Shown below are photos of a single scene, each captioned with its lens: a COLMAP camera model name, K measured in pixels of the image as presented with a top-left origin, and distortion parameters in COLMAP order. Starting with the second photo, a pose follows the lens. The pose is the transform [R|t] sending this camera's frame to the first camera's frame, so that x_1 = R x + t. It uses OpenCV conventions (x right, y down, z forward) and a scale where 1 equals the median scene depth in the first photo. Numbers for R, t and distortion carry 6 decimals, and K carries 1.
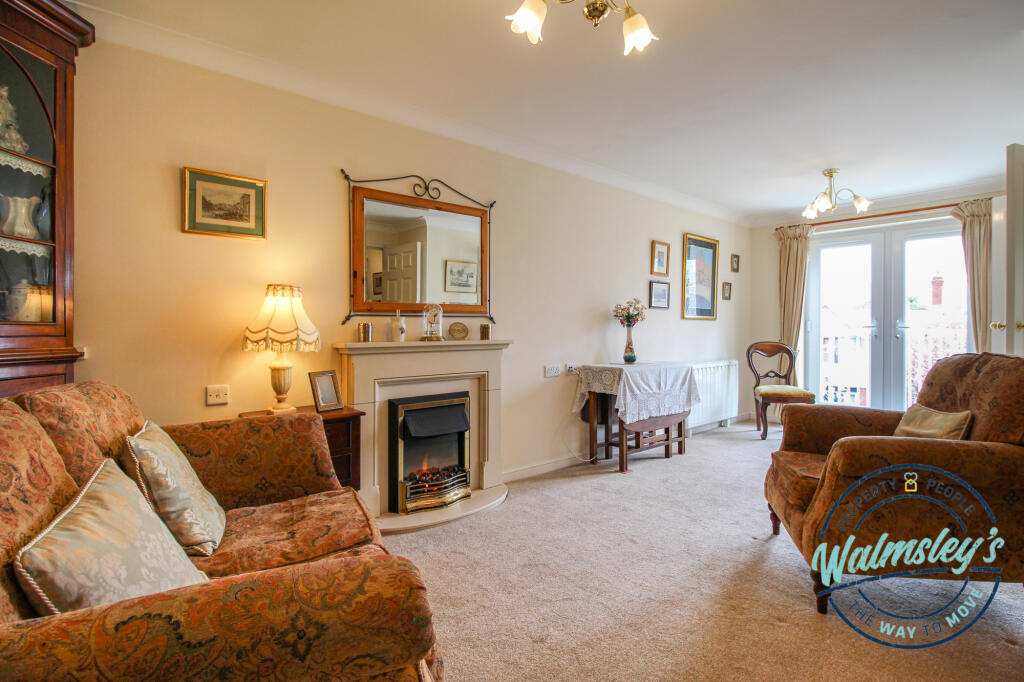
lens RADIAL K [[513.9, 0, 518.8], [0, 513.9, 332.8], [0, 0, 1]] dist [0.001608, -0.013603]
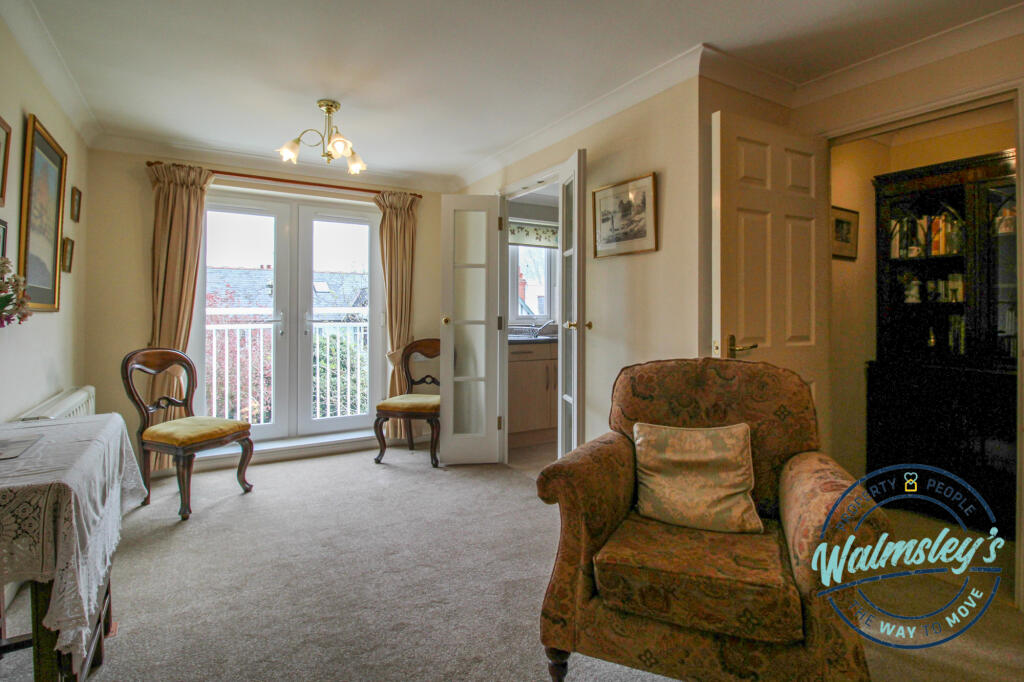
lens RADIAL K [[520.3, 0, 500.6], [0, 520.3, 310.5], [0, 0, 1]] dist [-0.001647, -0.000495]
pose [[0.157453, 0.004865, 0.987514, -0.085417], [0.006932, 0.999958, -0.006031, -0.035309], [-0.987502, 0.007795, 0.157413, 0.916922]]
